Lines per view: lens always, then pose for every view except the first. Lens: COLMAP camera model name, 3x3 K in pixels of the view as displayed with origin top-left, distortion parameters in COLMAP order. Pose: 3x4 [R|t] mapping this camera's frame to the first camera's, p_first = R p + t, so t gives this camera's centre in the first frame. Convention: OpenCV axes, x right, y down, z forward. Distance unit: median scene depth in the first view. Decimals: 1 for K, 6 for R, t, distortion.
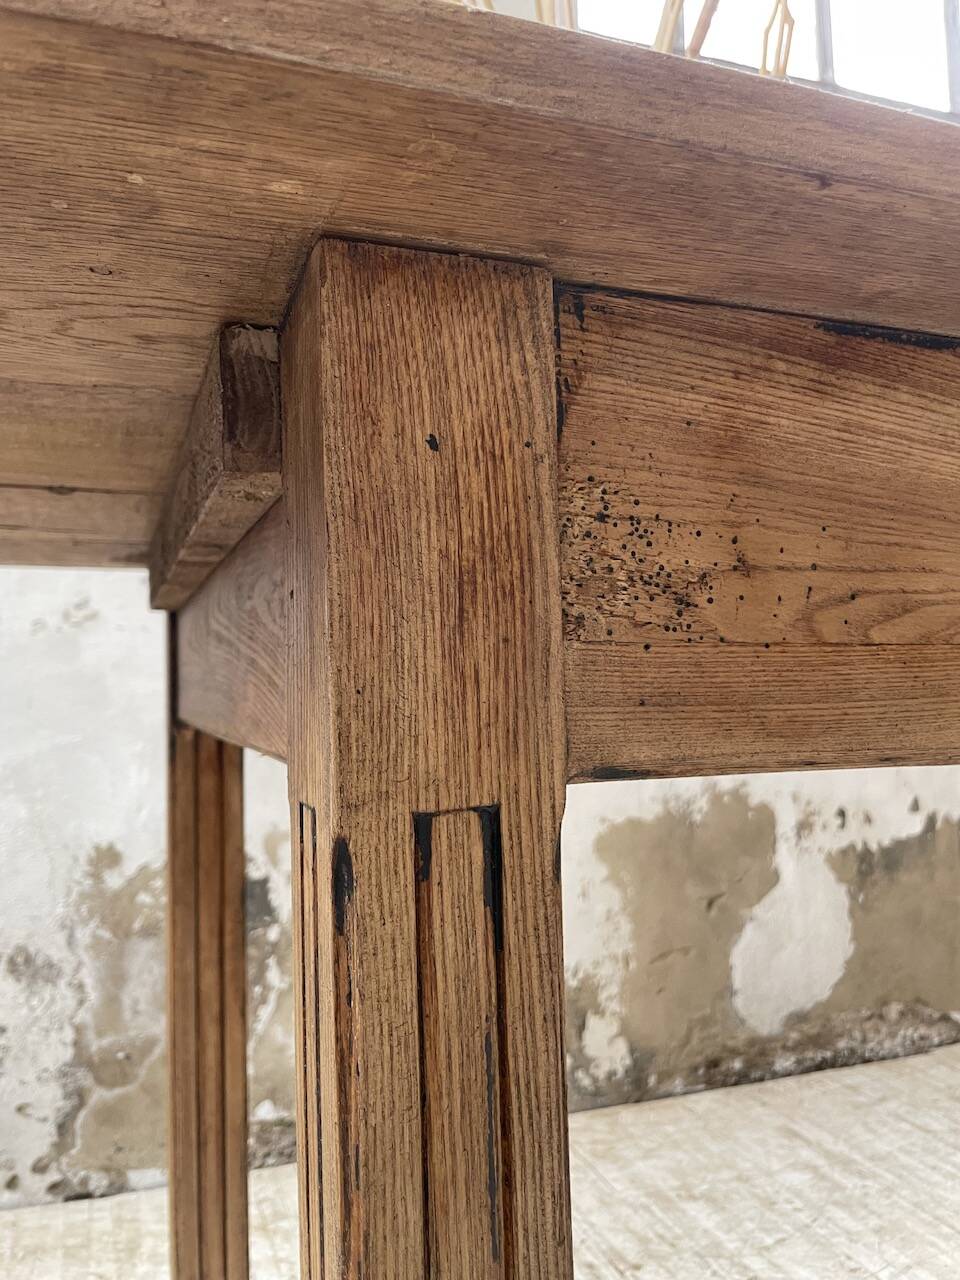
lens RADIAL K [[988.4, 0, 464.1], [0, 988.4, 635.8], [0, 0, 1]] dist [0.070032, -0.115313]
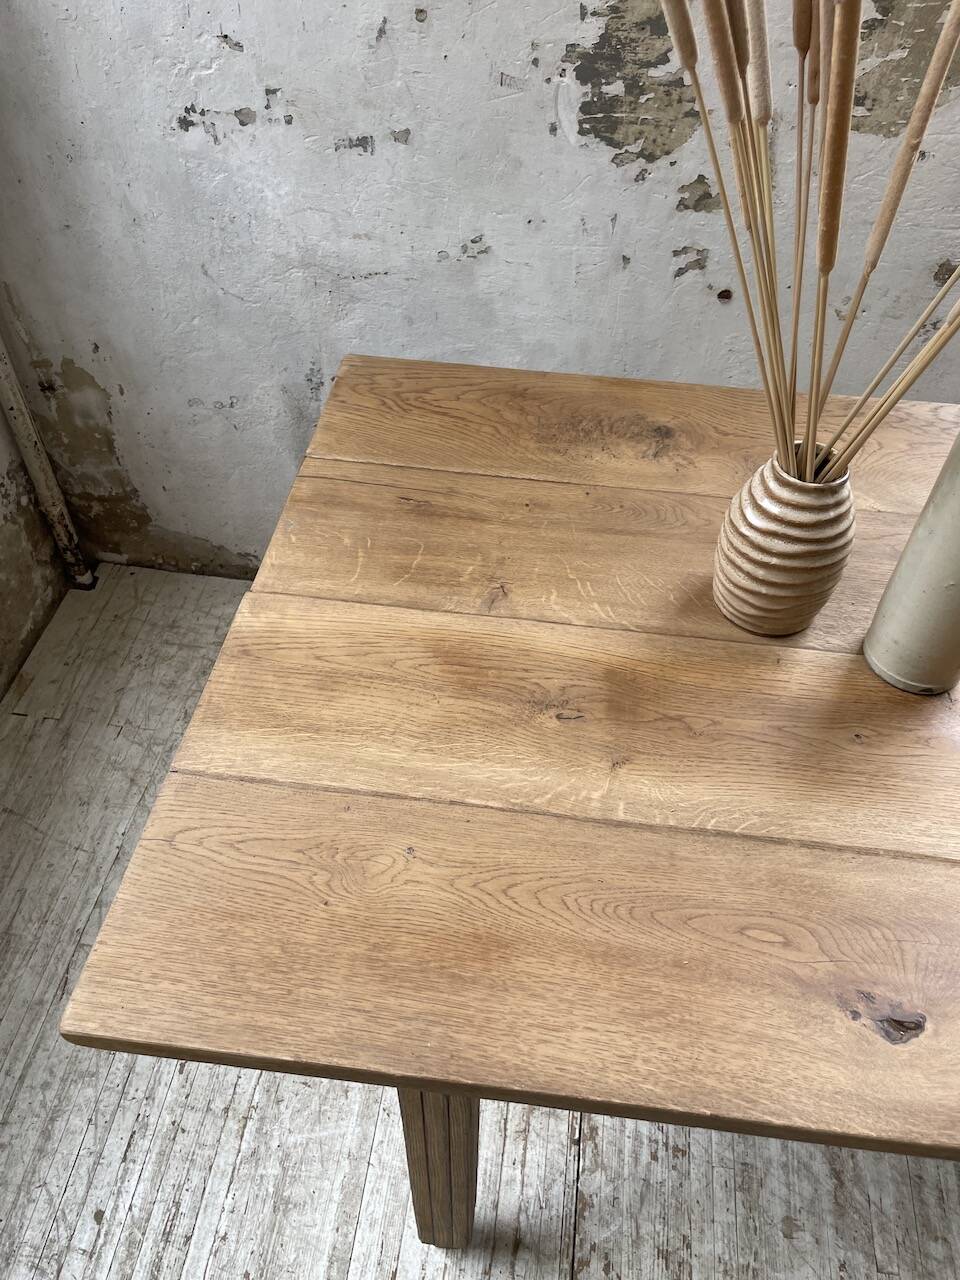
lens RADIAL K [[972.2, 0, 490.7], [0, 972.2, 645.3], [0, 0, 1]] dist [0.089643, -0.123815]
pose [[0.895285, 0.355846, -0.268026, 0.079576], [-0.024000, 0.639290, 0.768591, -0.506046], [0.444846, -0.681676, 0.580888, 0.037183]]
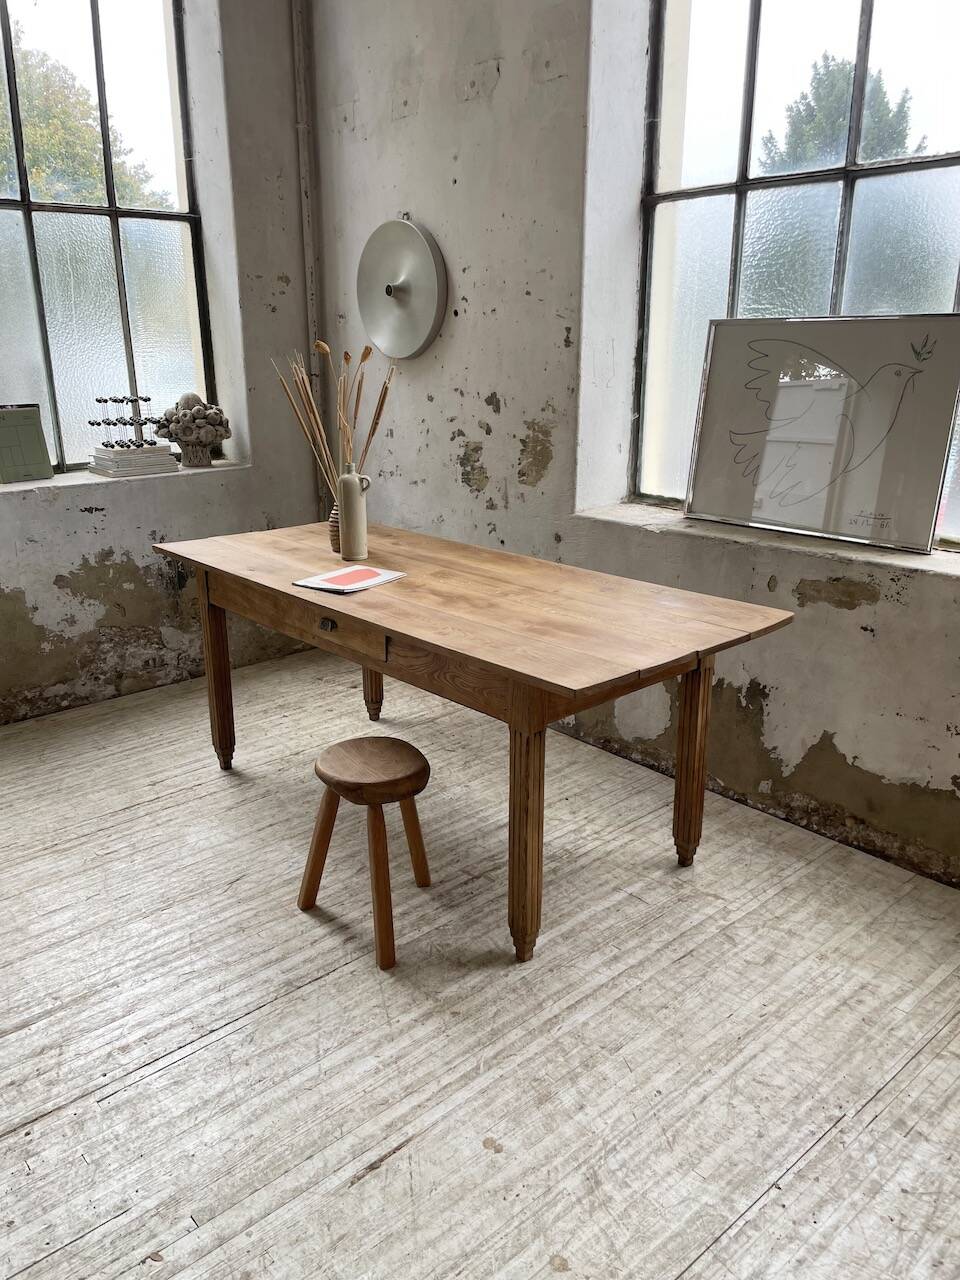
lens RADIAL K [[972.2, 0, 466.2], [0, 972.2, 644.8], [0, 0, 1]] dist [0.089643, -0.123815]
pose [[0.373270, 0.295601, -0.879369, 2.142275], [0.044545, 0.941075, 0.335252, -0.583903], [0.926653, -0.164311, 0.338107, -0.043071]]
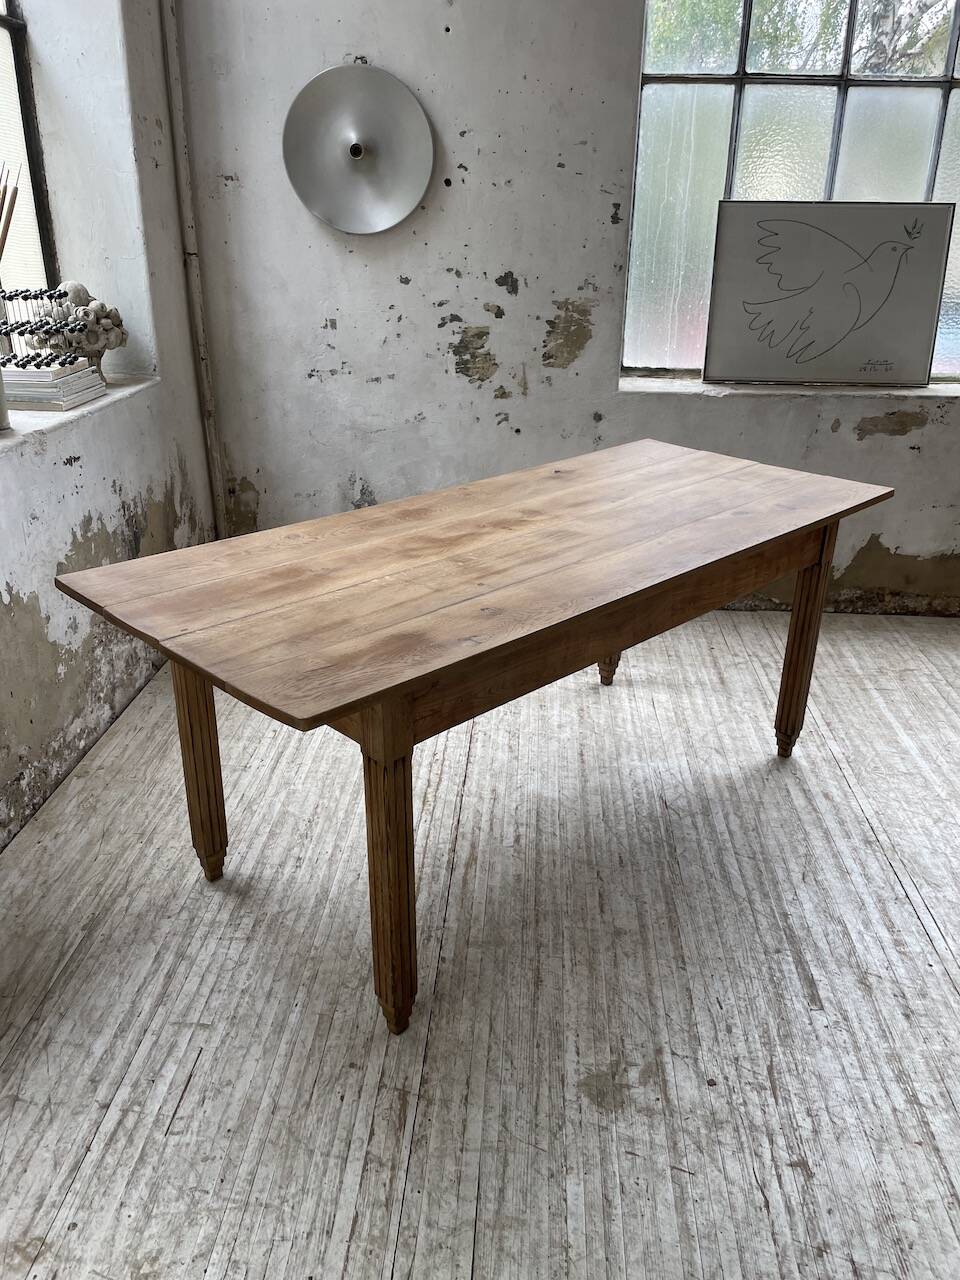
lens RADIAL K [[972.2, 0, 488.3], [0, 972.2, 637.3], [0, 0, 1]] dist [0.089643, -0.123815]
pose [[0.922988, 0.182156, -0.338986, 0.758520], [-0.014897, 0.897129, 0.441517, -0.605130], [0.384539, -0.402465, 0.830753, -1.334502]]
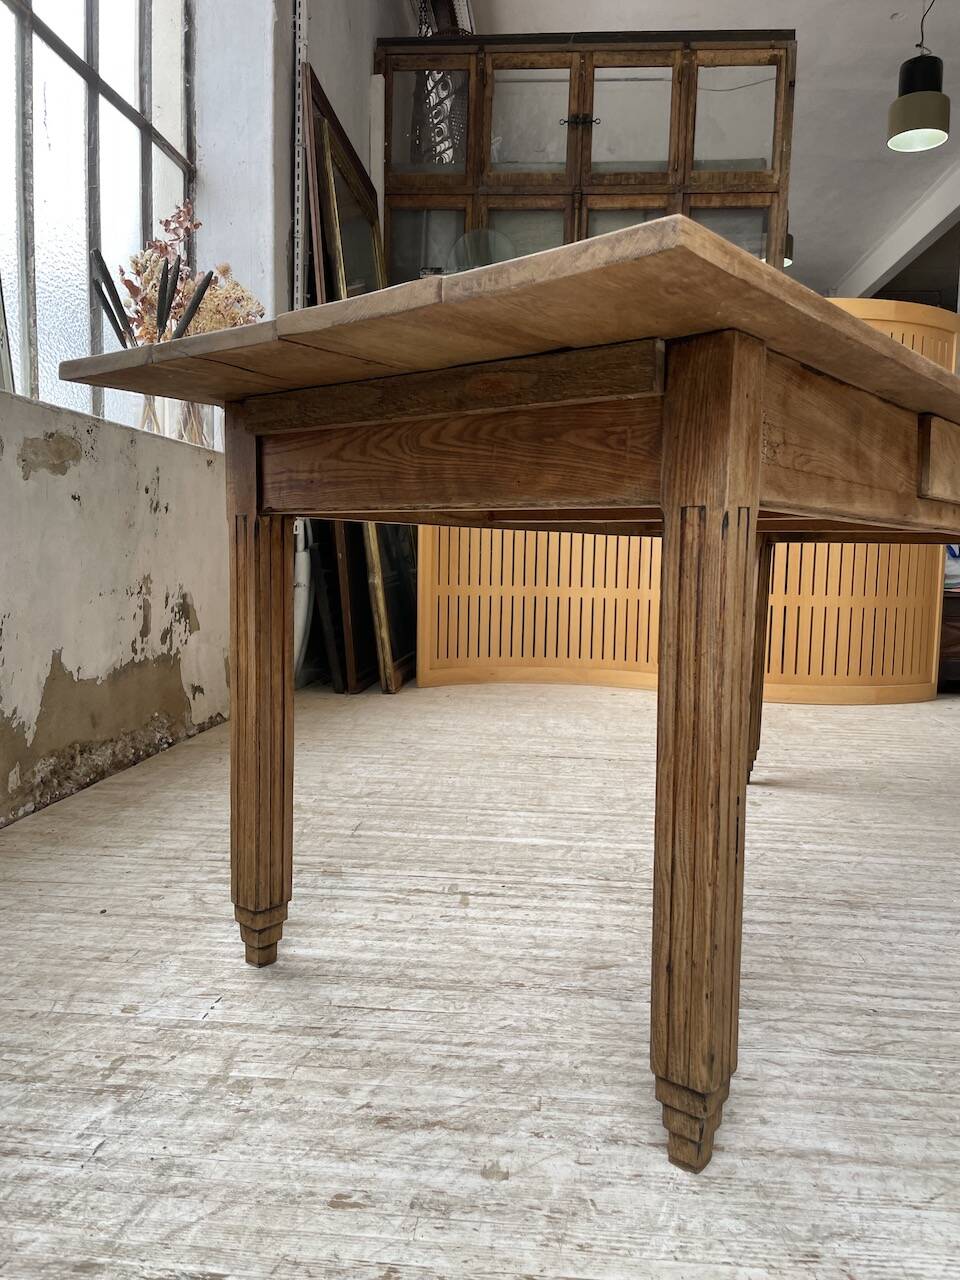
lens RADIAL K [[972.2, 0, 491.0], [0, 972.2, 643.5], [0, 0, 1]] dist [0.089643, -0.123815]
pose [[0.406562, -0.058228, 0.911766, -0.269328], [-0.073044, 0.992701, 0.095967, 0.057472], [-0.910698, -0.105615, 0.399342, 0.093697]]
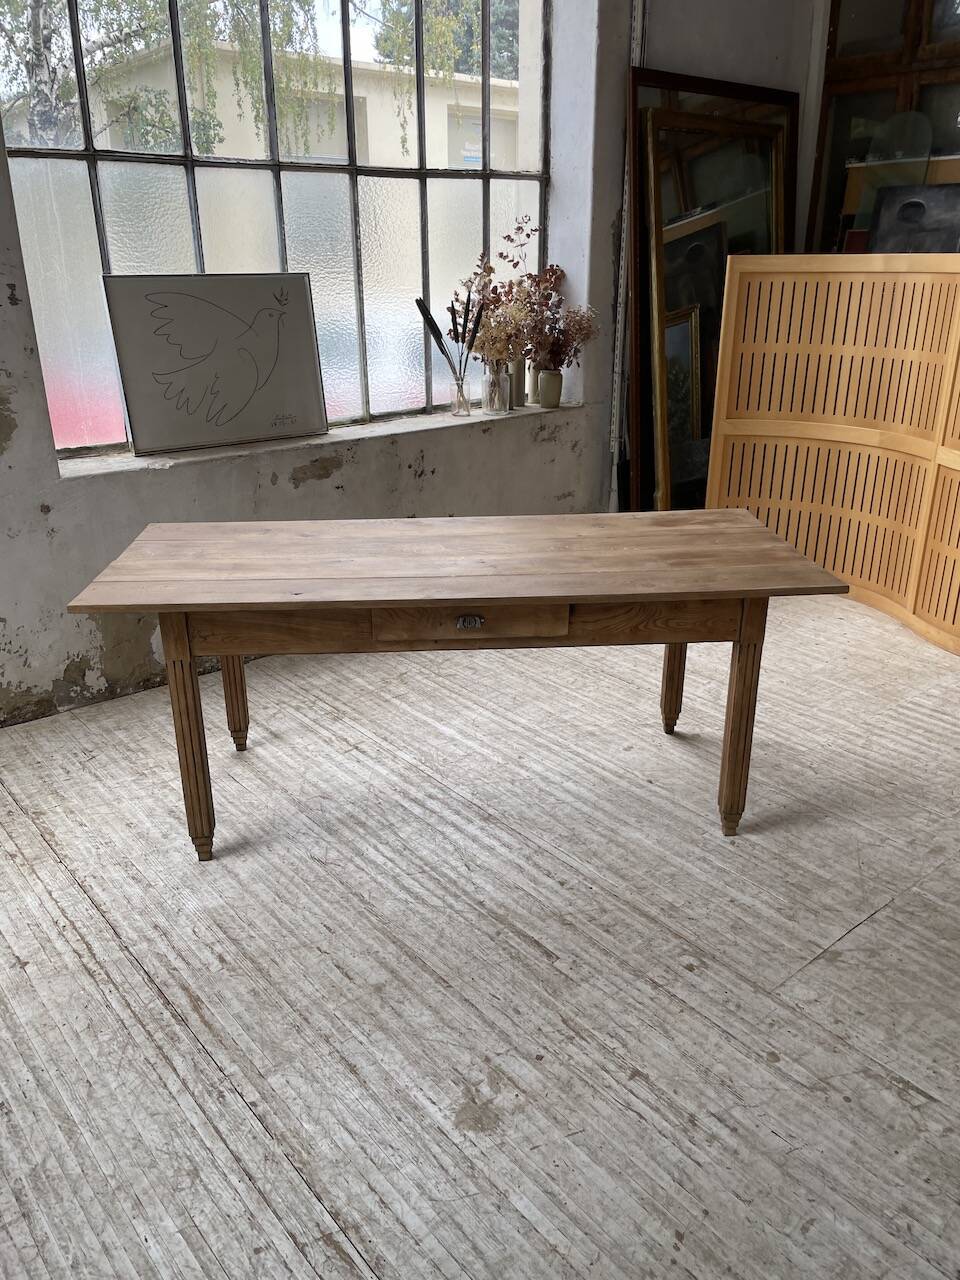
lens RADIAL K [[972.2, 0, 482.3], [0, 972.2, 649.0], [0, 0, 1]] dist [0.089643, -0.123815]
pose [[0.937311, -0.117158, 0.328210, 0.248340], [-0.028340, 0.913053, 0.406856, -0.678339], [-0.347339, -0.390652, 0.852494, -1.378593]]
